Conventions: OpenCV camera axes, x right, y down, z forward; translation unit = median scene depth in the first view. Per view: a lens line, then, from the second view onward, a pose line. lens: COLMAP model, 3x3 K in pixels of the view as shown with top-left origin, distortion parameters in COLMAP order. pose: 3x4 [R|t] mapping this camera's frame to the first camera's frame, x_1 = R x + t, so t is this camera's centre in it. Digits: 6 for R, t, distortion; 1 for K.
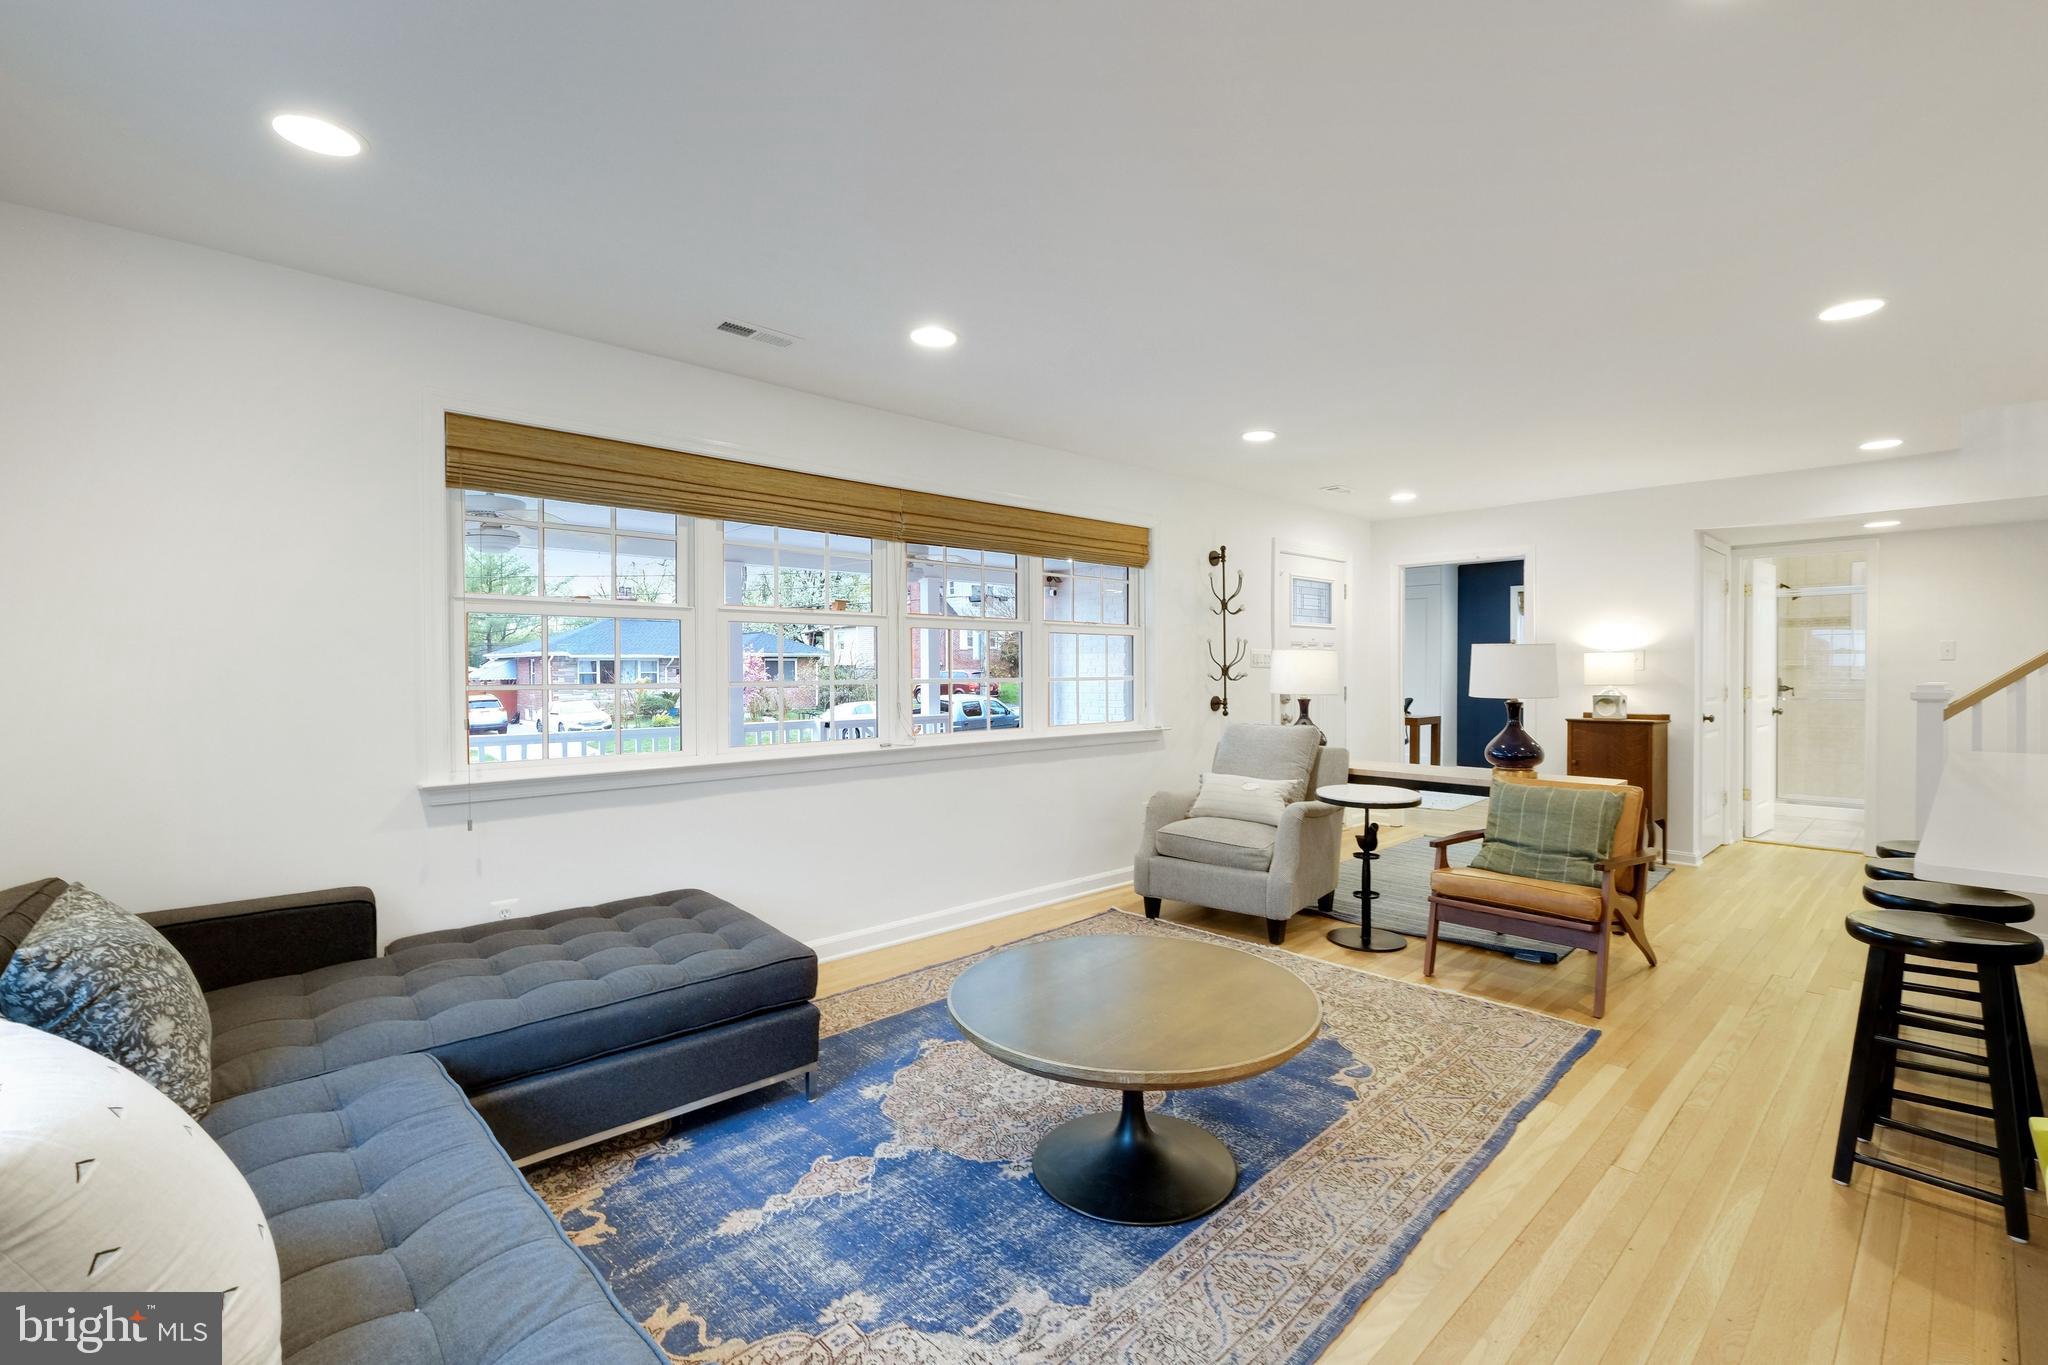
lens RADIAL K [[899.3, 0, 1021.5], [0, 899.3, 674.6], [0, 0, 1]] dist [-0.002254, -0.000243]
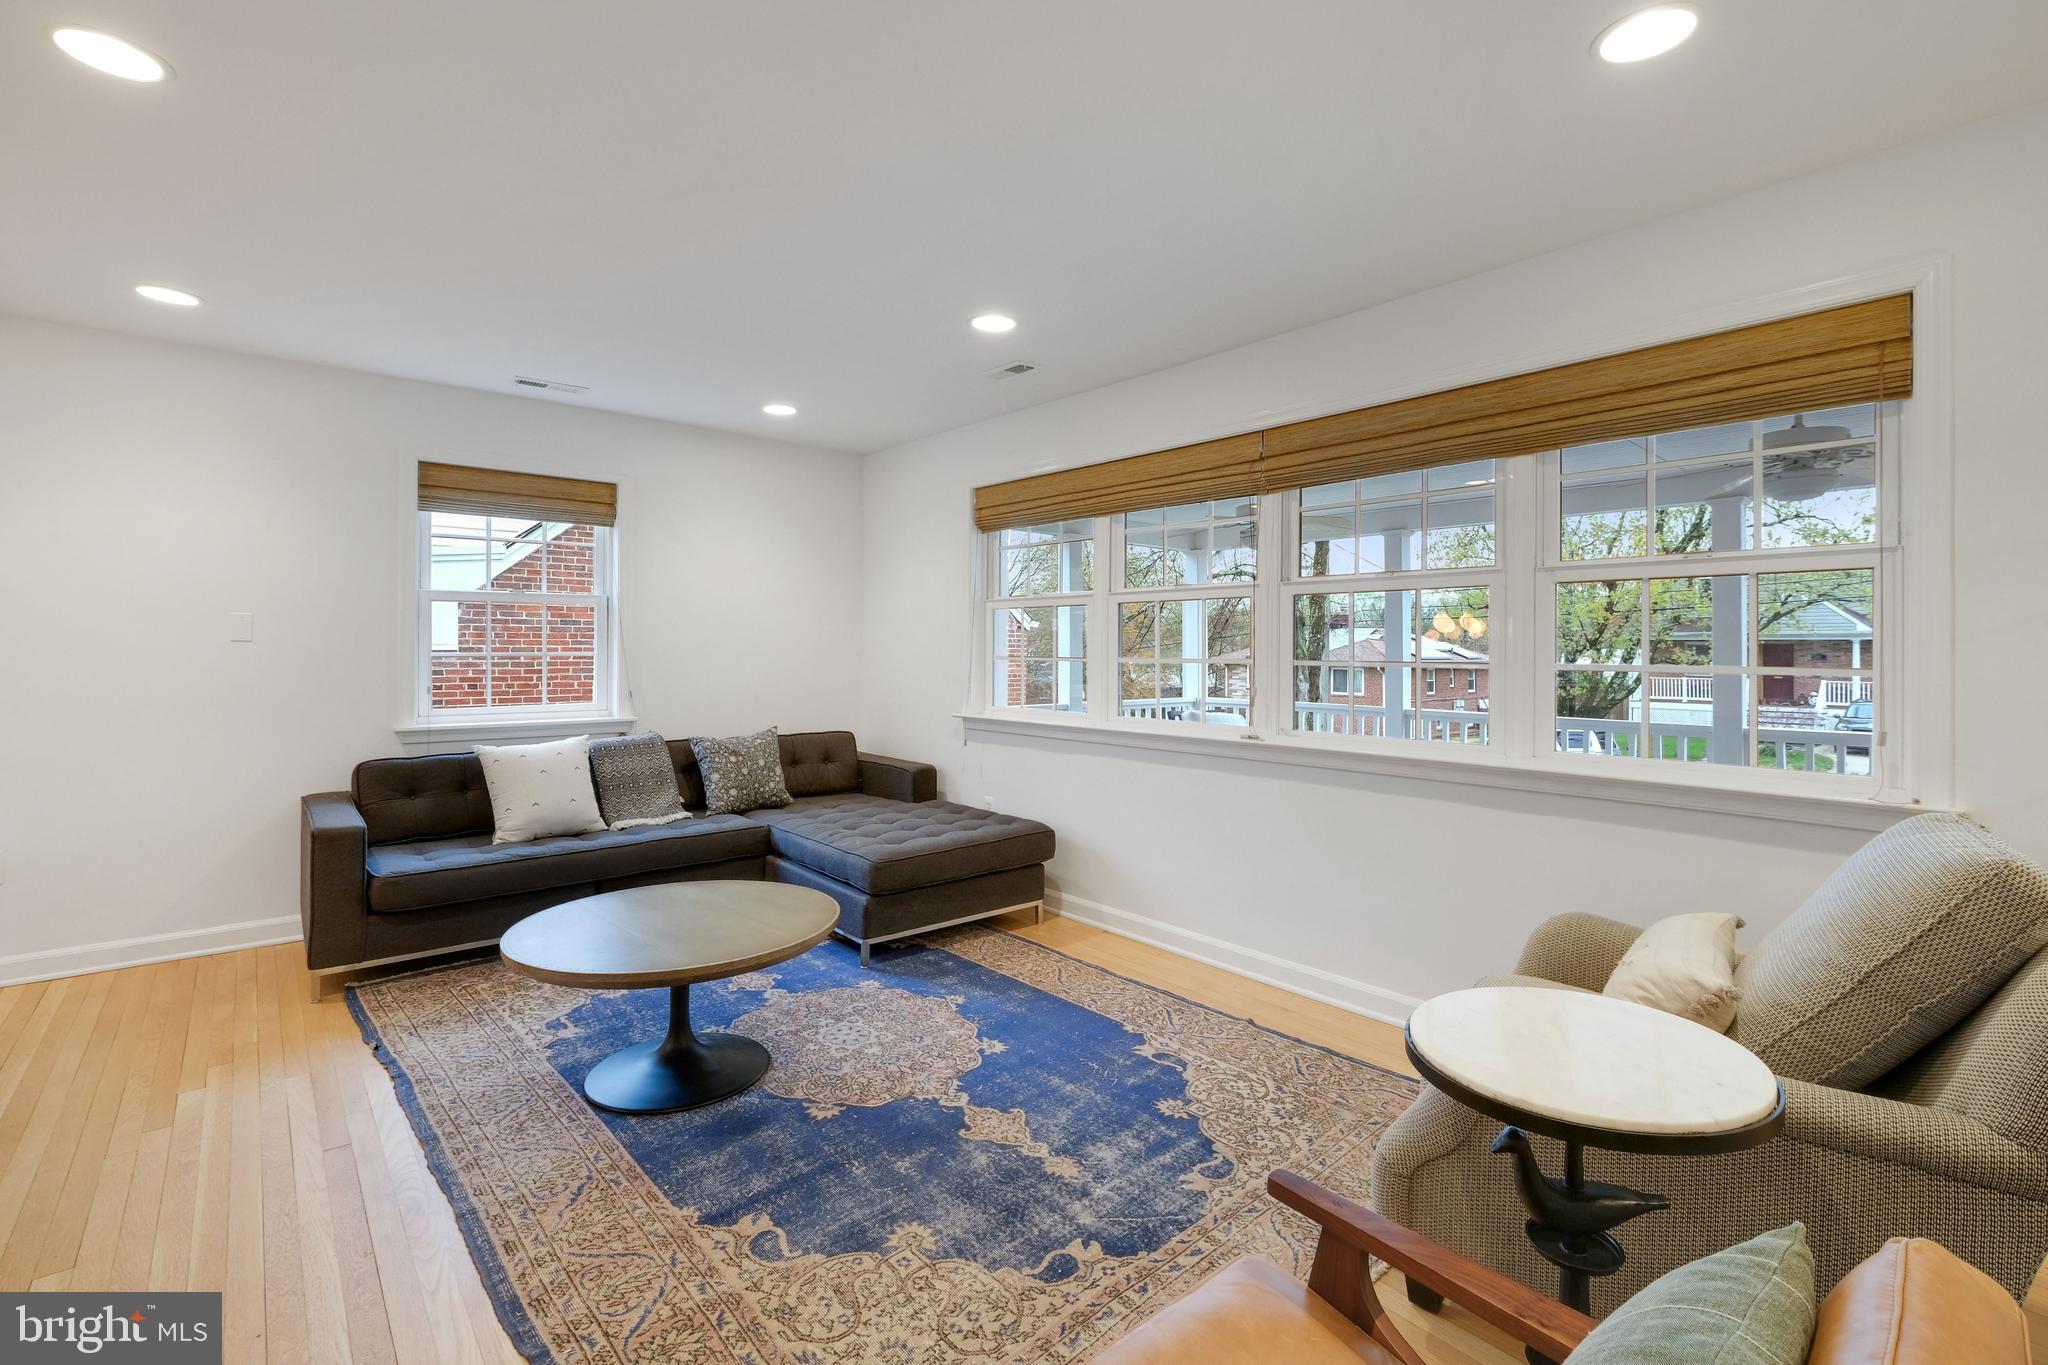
lens RADIAL K [[899.3, 0, 1025.4], [0, 899.3, 640.8], [0, 0, 1]] dist [-0.002254, -0.000243]
pose [[-0.030123, -0.003507, -0.999540, 1.142658], [-0.009820, 0.999947, -0.003212, -0.012861], [0.999498, 0.009719, -0.030156, 1.322026]]
